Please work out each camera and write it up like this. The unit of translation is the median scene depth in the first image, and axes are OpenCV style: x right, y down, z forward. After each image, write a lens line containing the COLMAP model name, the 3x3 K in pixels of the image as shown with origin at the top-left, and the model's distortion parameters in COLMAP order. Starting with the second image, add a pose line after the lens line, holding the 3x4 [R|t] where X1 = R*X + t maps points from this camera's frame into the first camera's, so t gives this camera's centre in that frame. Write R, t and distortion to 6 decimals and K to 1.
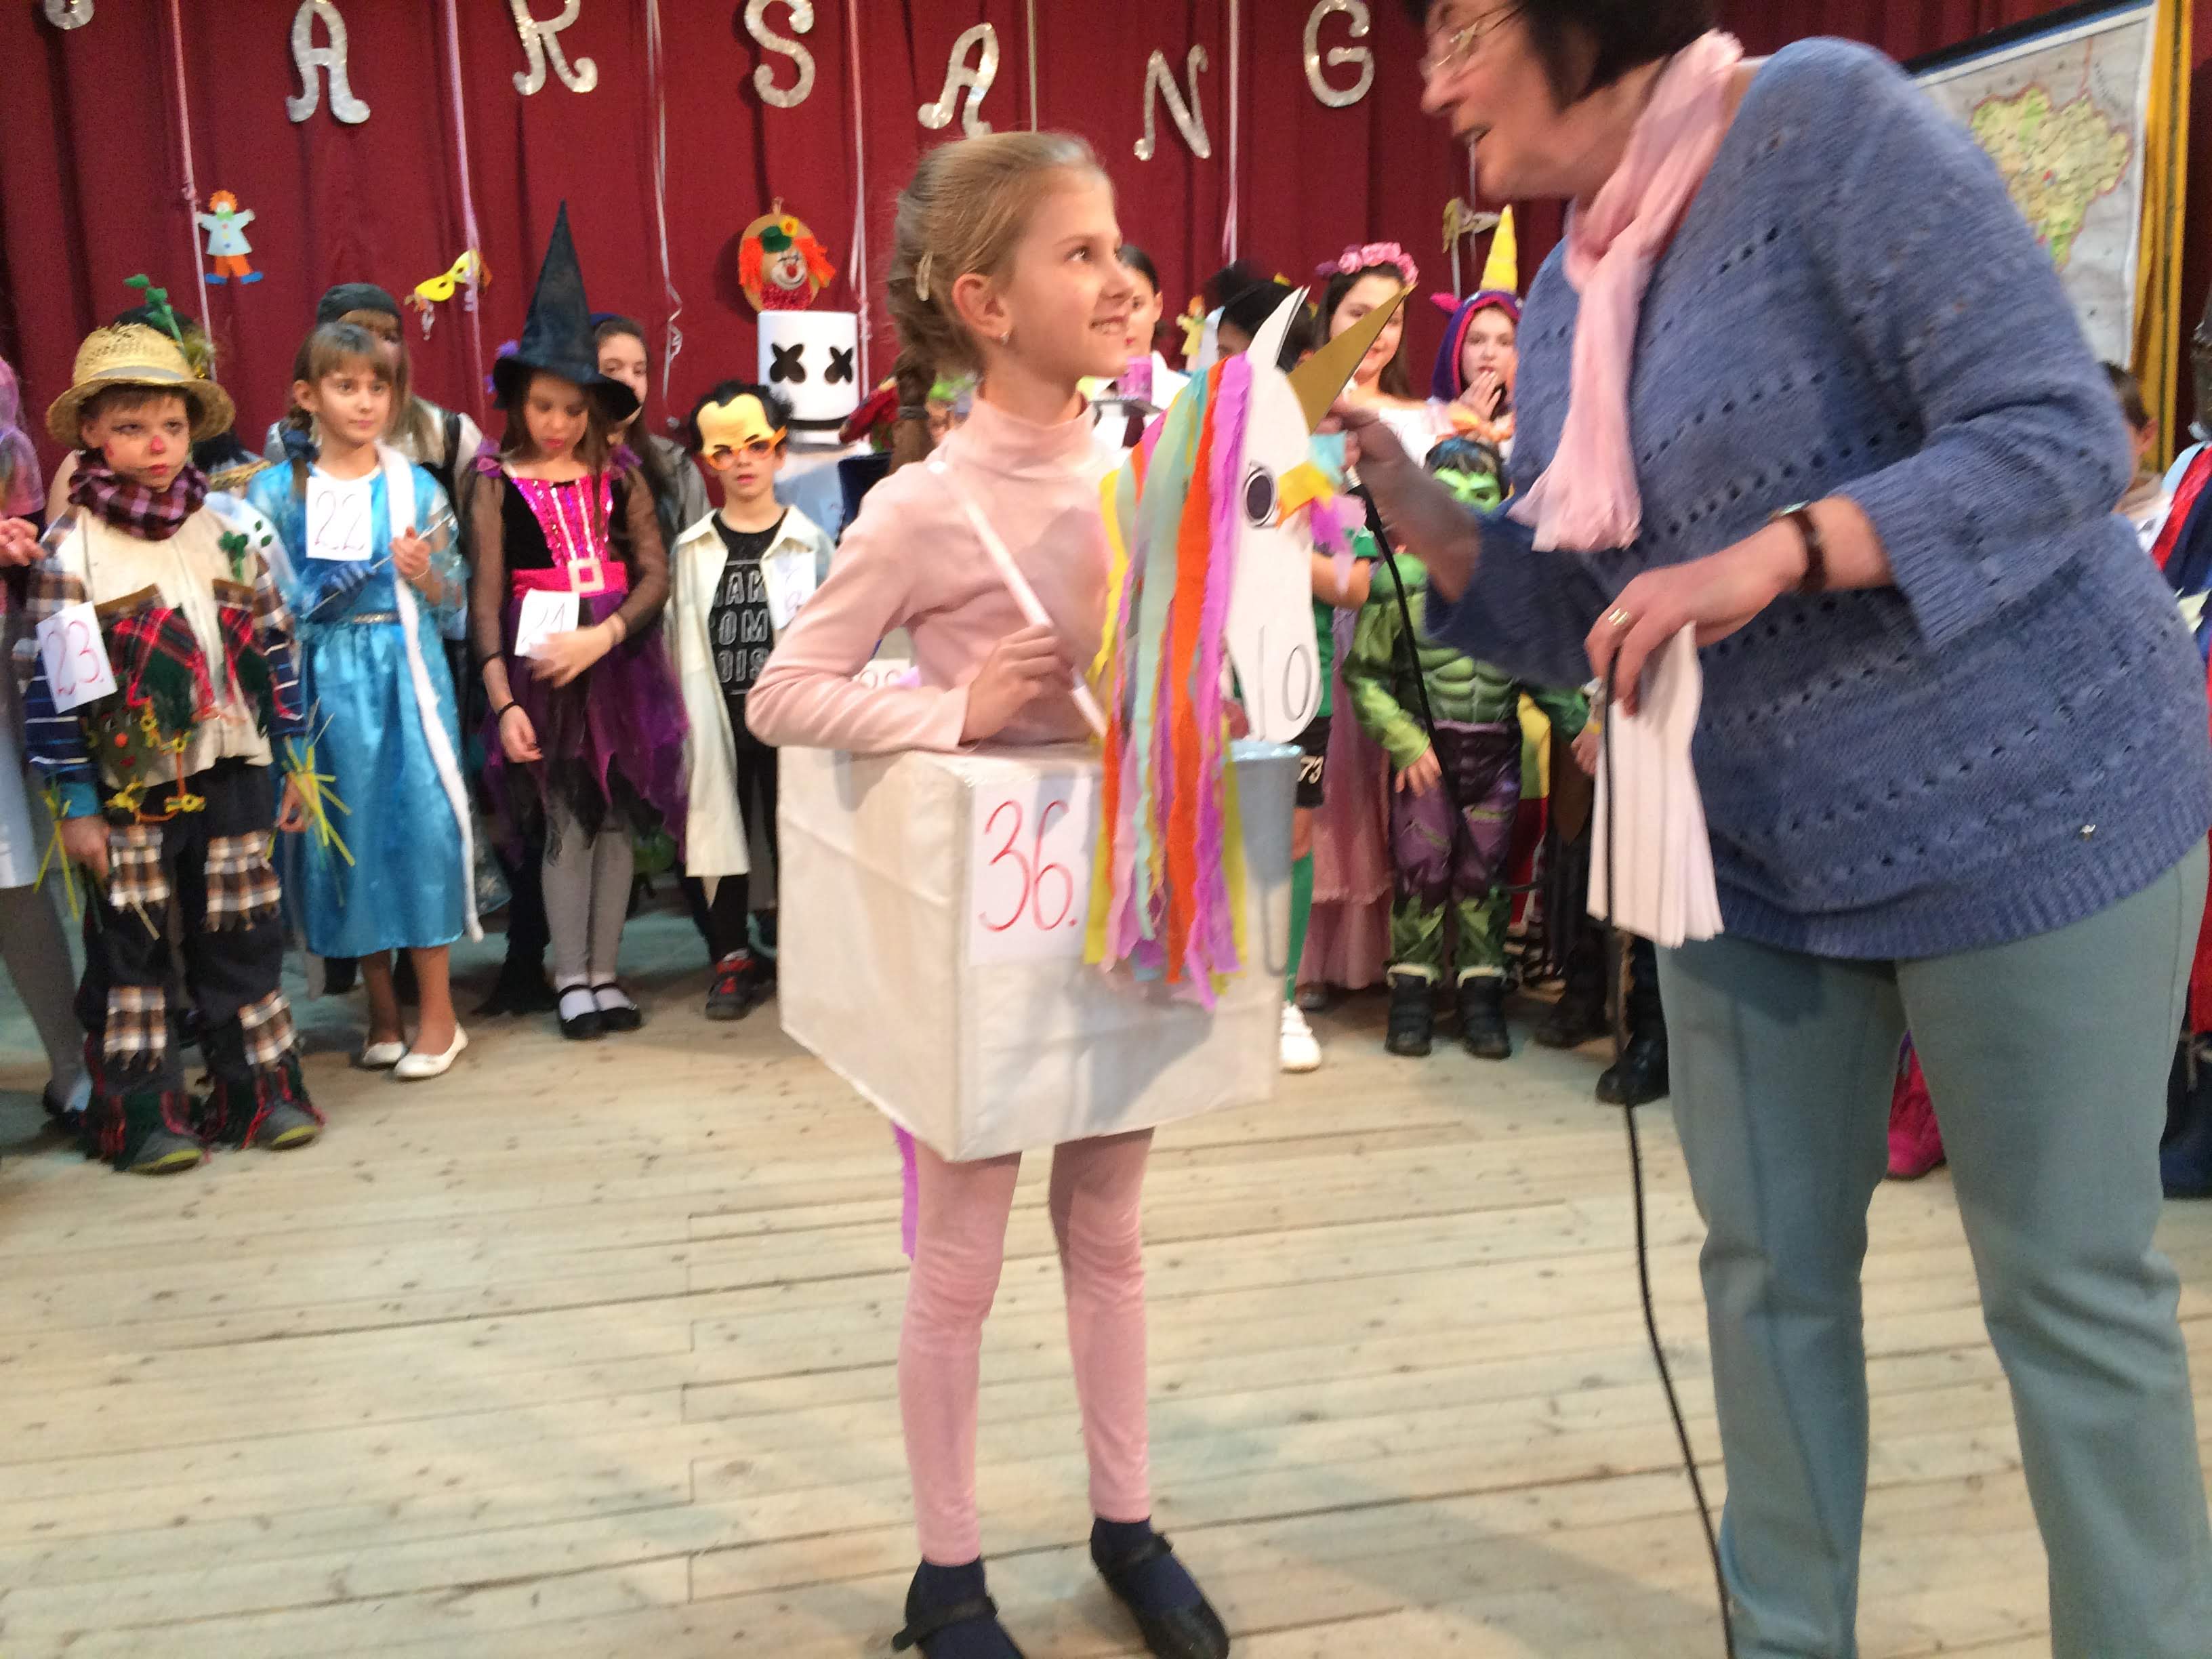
lens RADIAL K [[1996.7, 0, 1103.6], [0, 1996.7, 828.1], [0, 0, 1]] dist [0.084005, -0.124962]
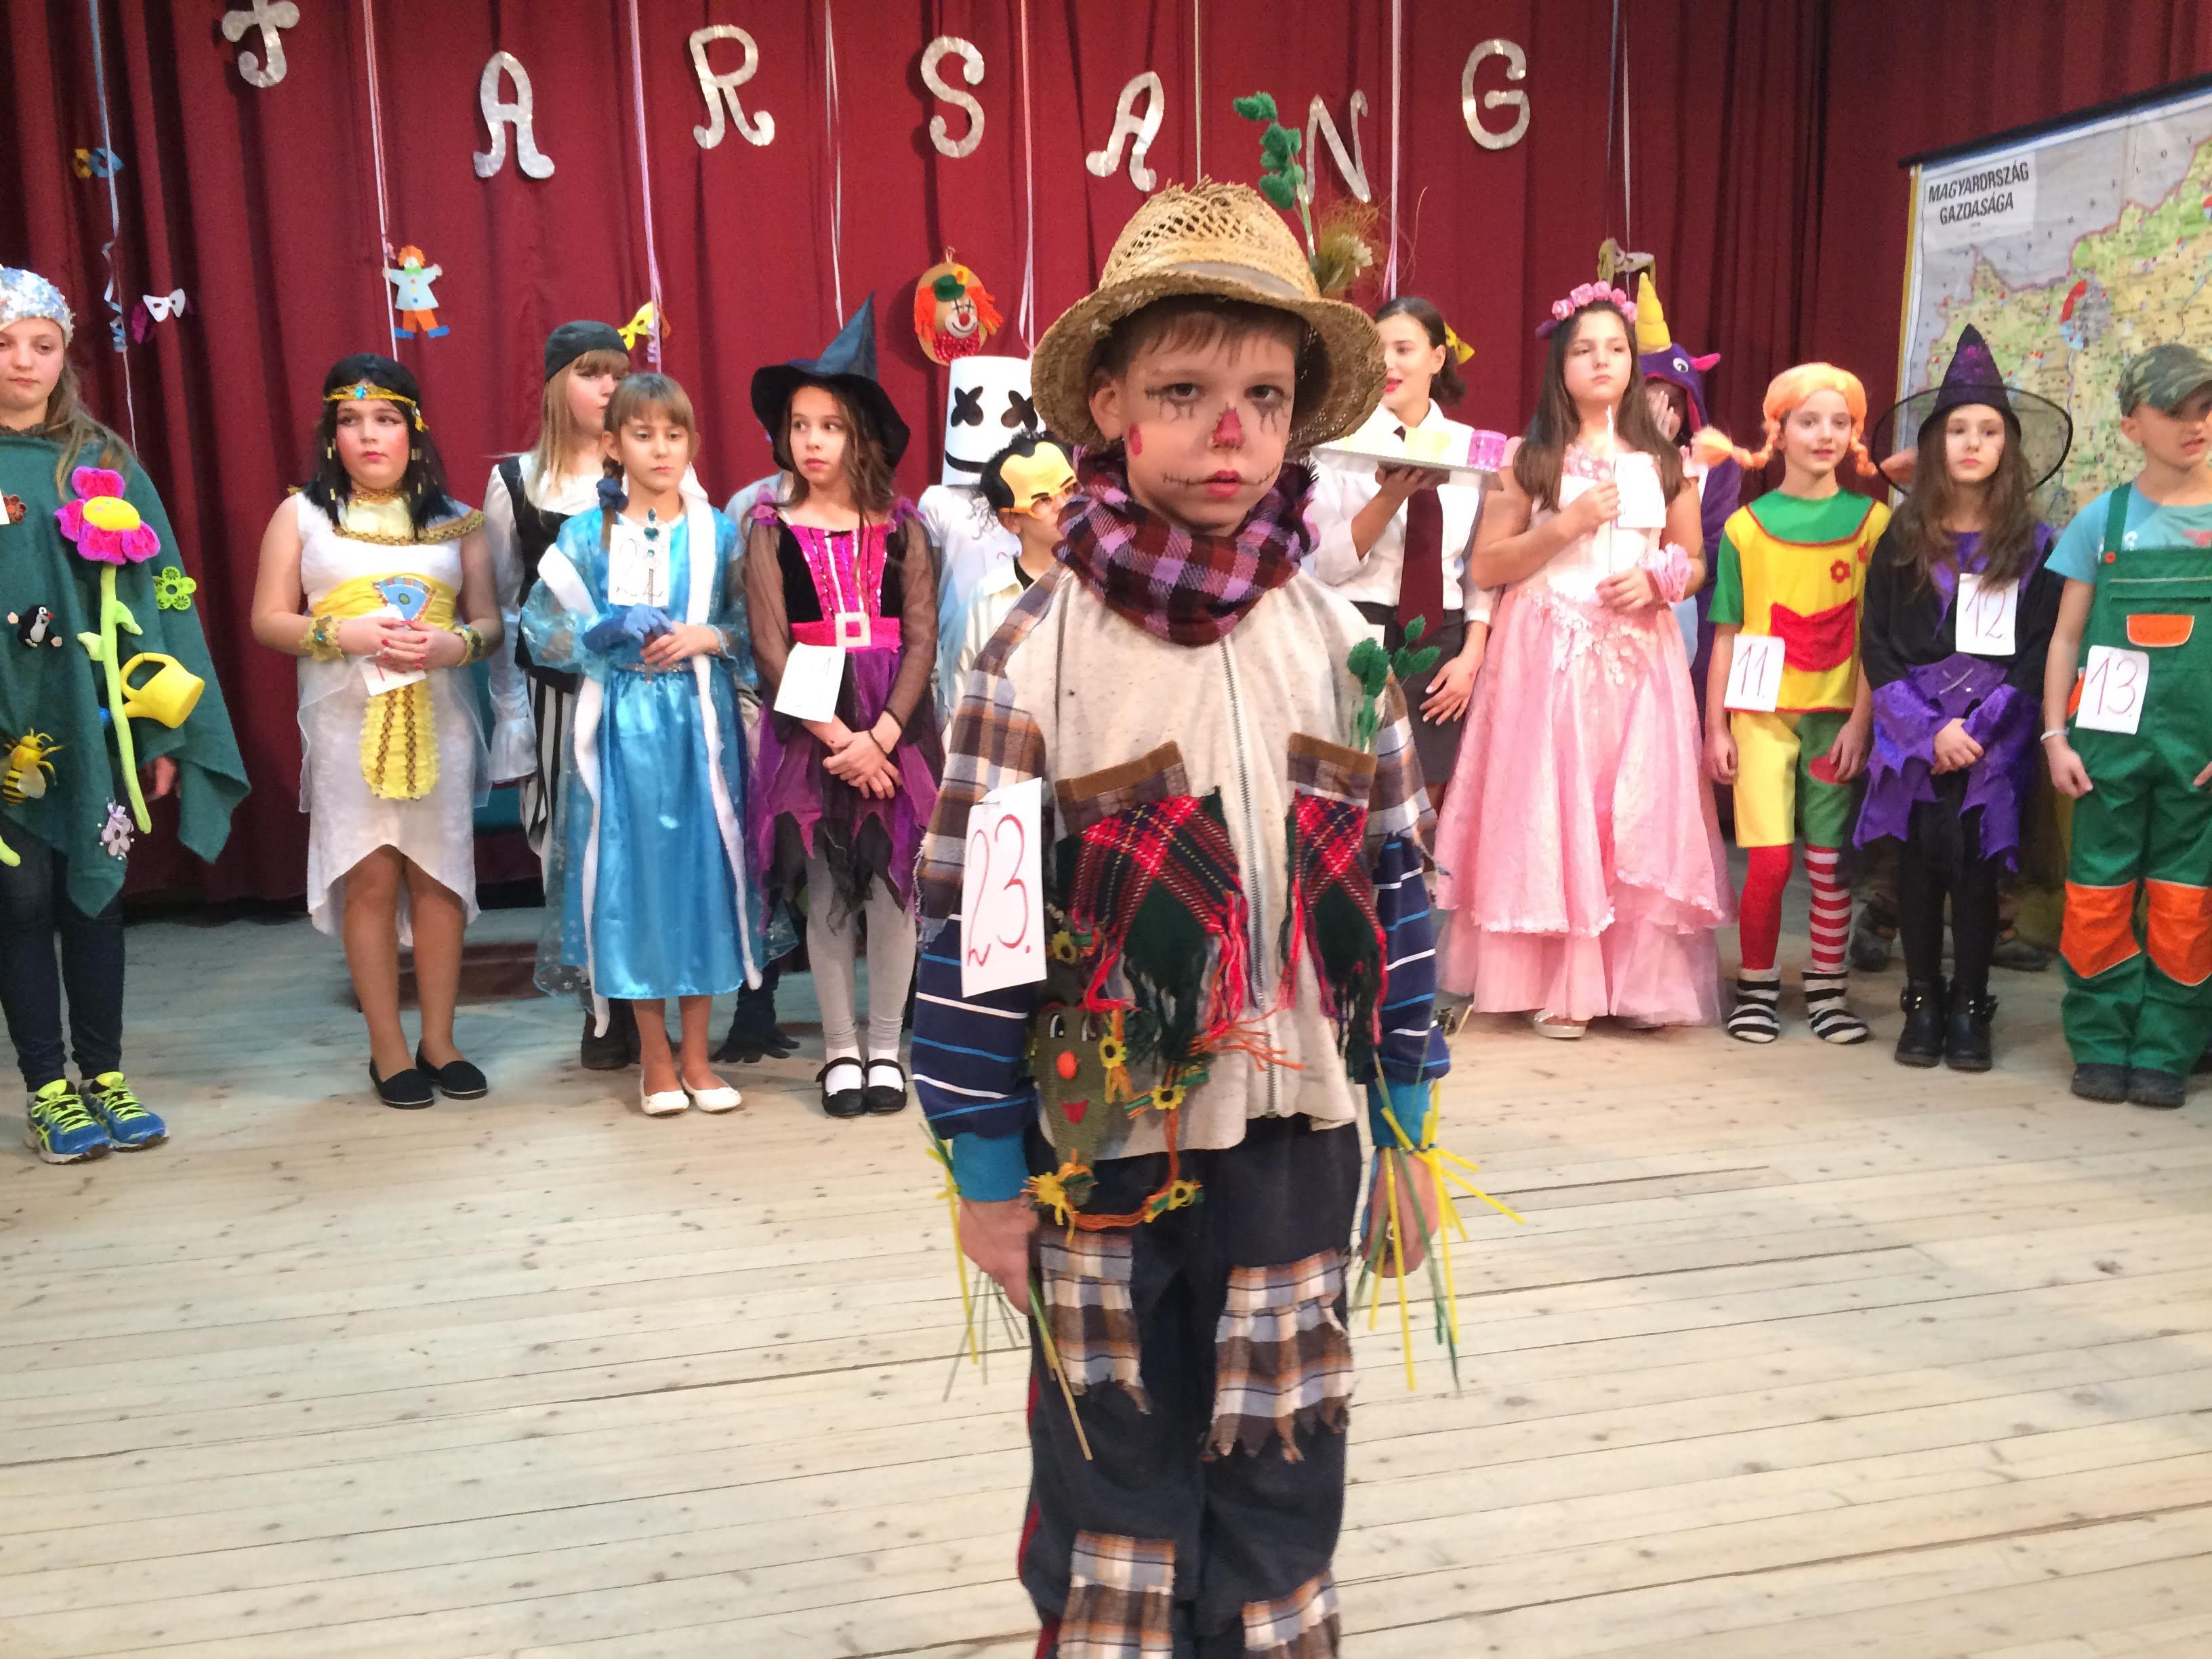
lens RADIAL K [[1996.7, 0, 1088.6], [0, 1996.7, 833.7], [0, 0, 1]] dist [0.084005, -0.124962]
pose [[0.999958, -0.008476, -0.003363, -0.158574], [0.008430, 0.999873, -0.013508, -0.007826], [0.003478, 0.013480, 0.999903, -0.006662]]
